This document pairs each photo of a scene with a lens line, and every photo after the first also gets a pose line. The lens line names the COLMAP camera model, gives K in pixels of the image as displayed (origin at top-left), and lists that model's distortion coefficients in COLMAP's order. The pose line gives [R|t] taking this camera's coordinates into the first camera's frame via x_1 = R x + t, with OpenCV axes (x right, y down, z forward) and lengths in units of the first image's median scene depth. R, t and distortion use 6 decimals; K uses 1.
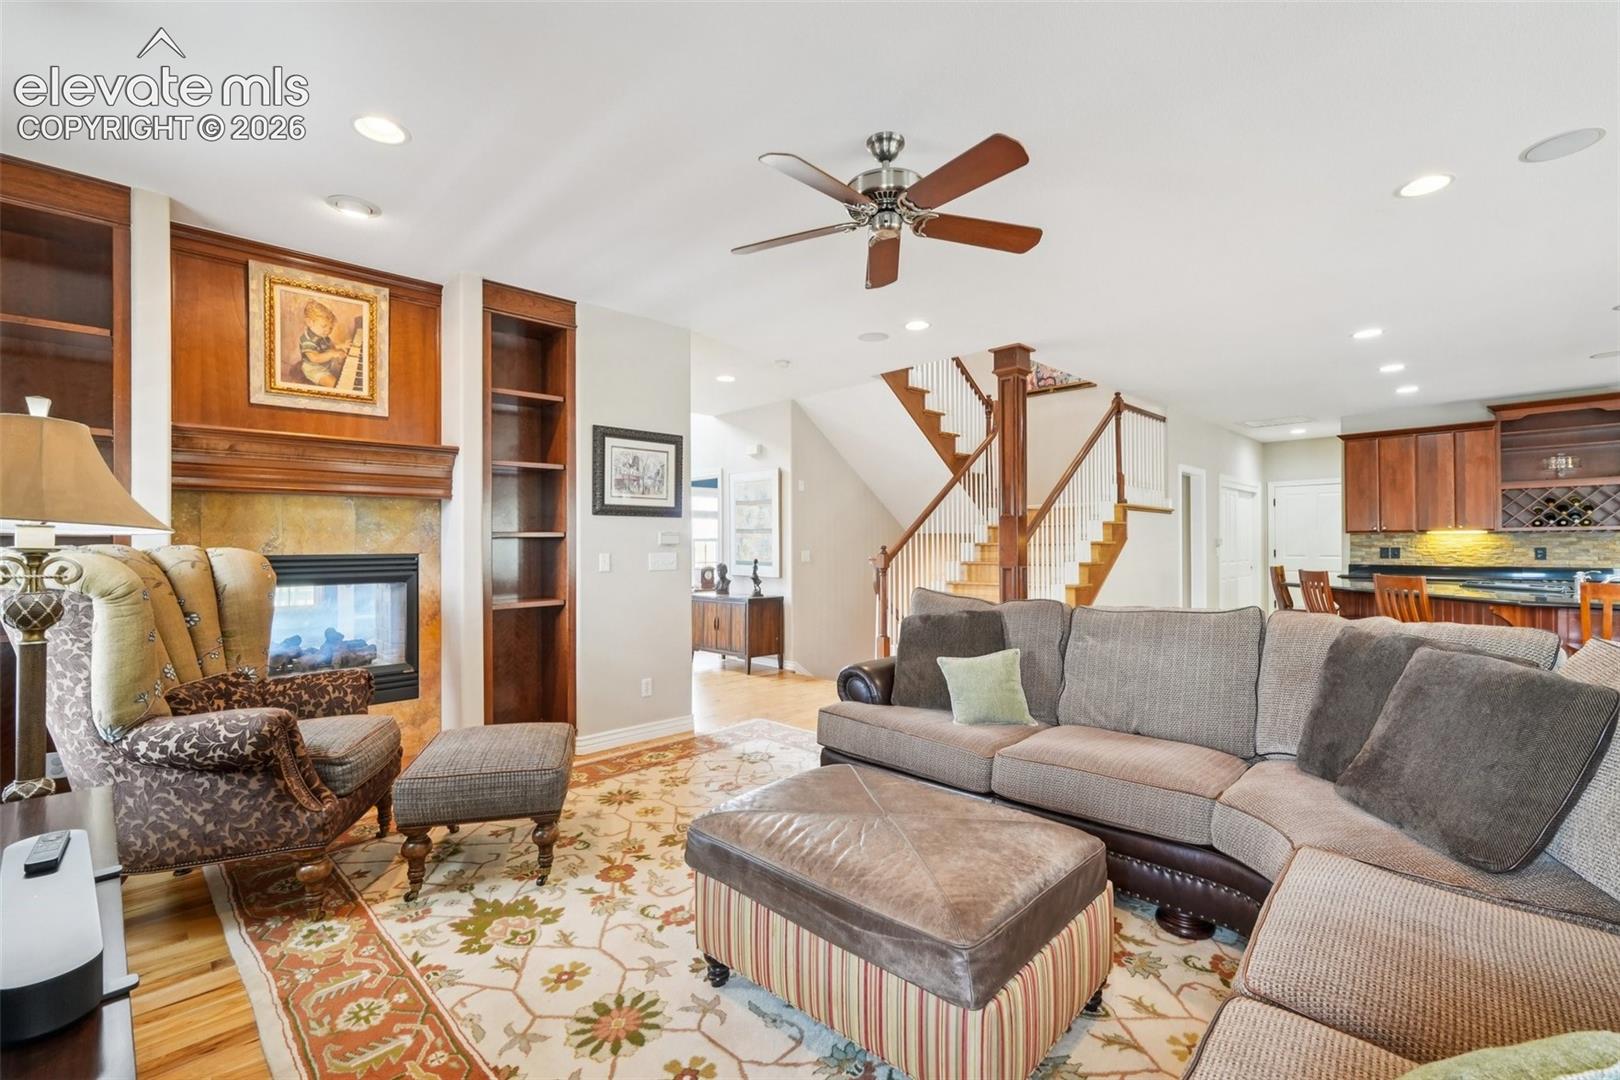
lens RADIAL K [[699.0, 0, 810.2], [0, 699.0, 540.9], [0, 0, 1]] dist [-0.004316, 0.001893]
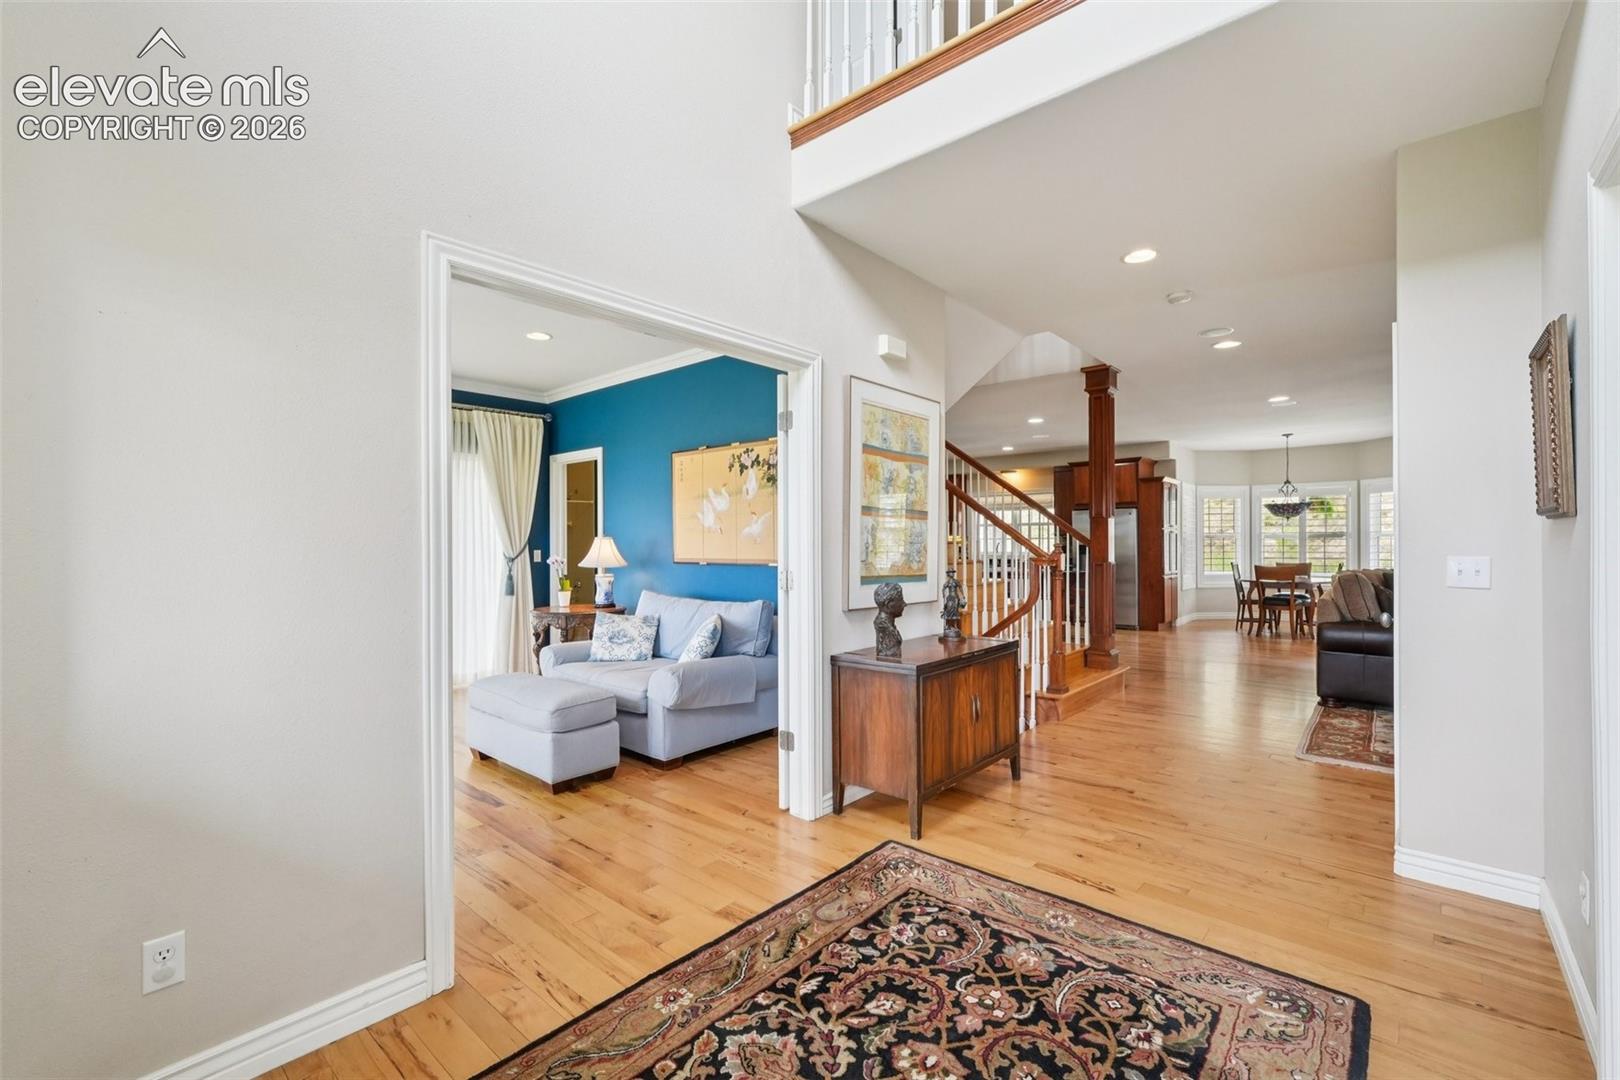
lens RADIAL K [[699.0, 0, 818.6], [0, 699.0, 541.1], [0, 0, 1]] dist [-0.004316, 0.001893]
pose [[-0.083963, 0.009842, 0.996420, -0.630615], [-0.000413, 0.999951, -0.009912, 0.011737], [-0.996469, -0.001244, -0.083955, 1.224567]]
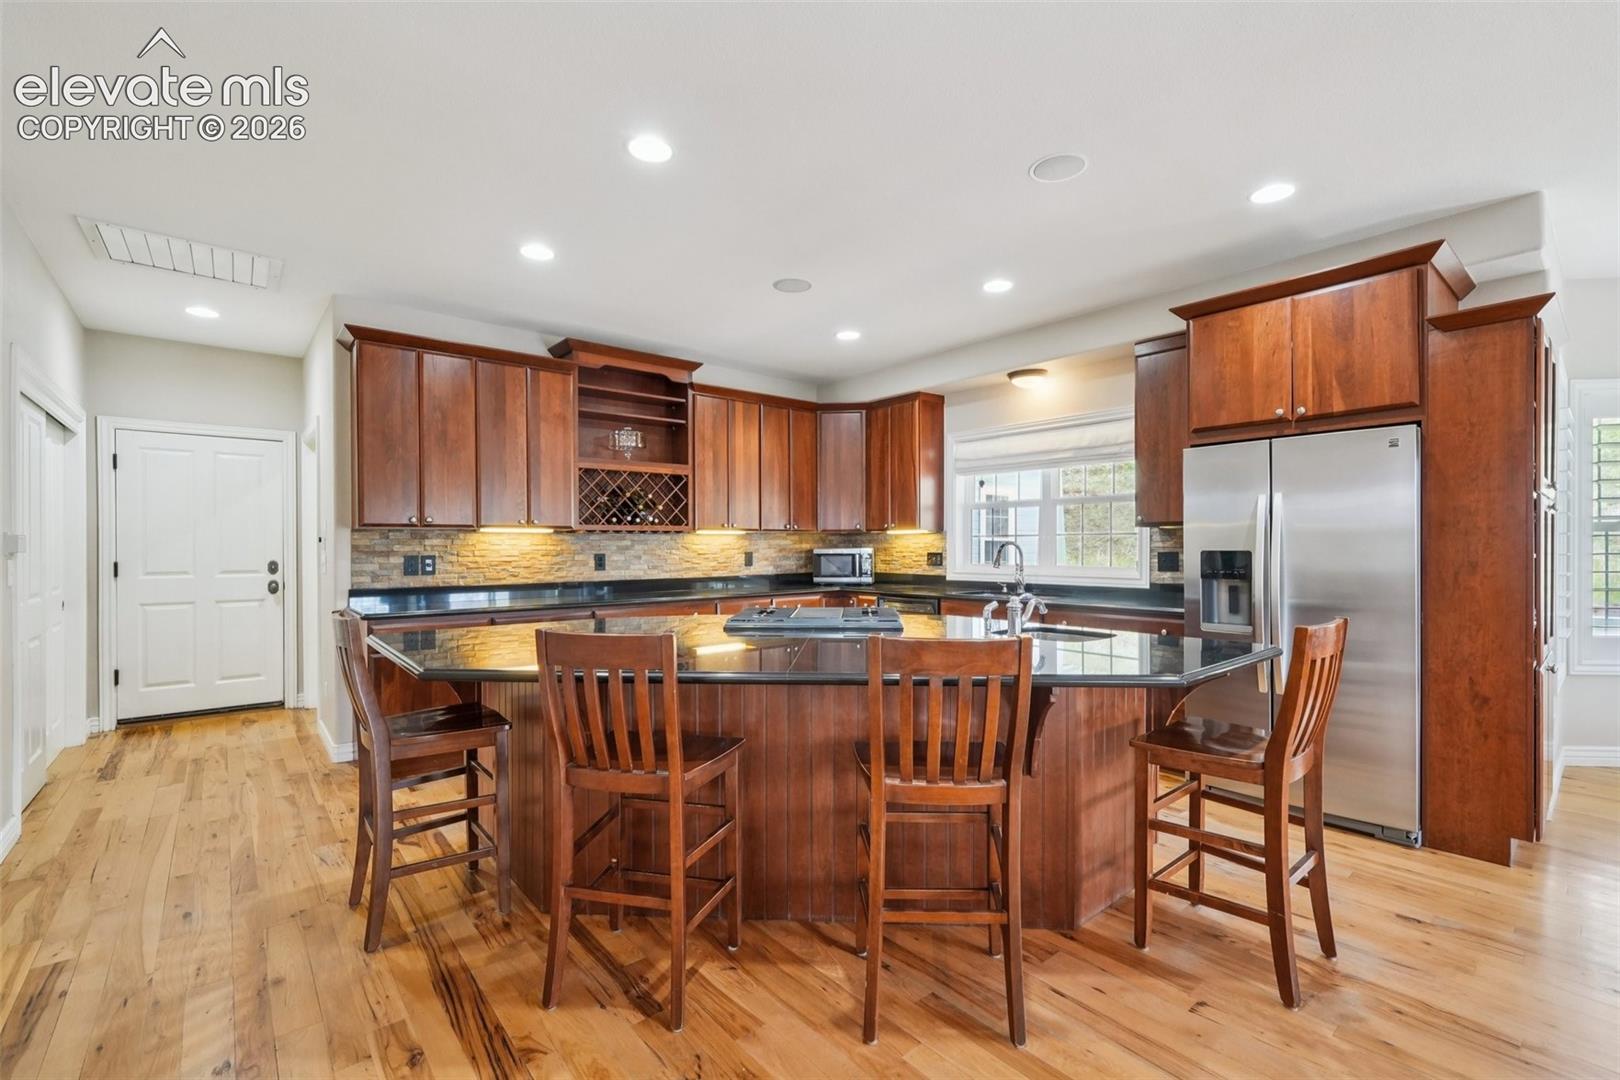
lens RADIAL K [[699.0, 0, 810.2], [0, 699.0, 548.2], [0, 0, 1]] dist [-0.004316, 0.001893]
pose [[0.074835, 0.000347, 0.997196, 0.351800], [-0.002509, 0.999997, -0.000160, 0.003524], [-0.997193, -0.002490, 0.074836, 0.758569]]
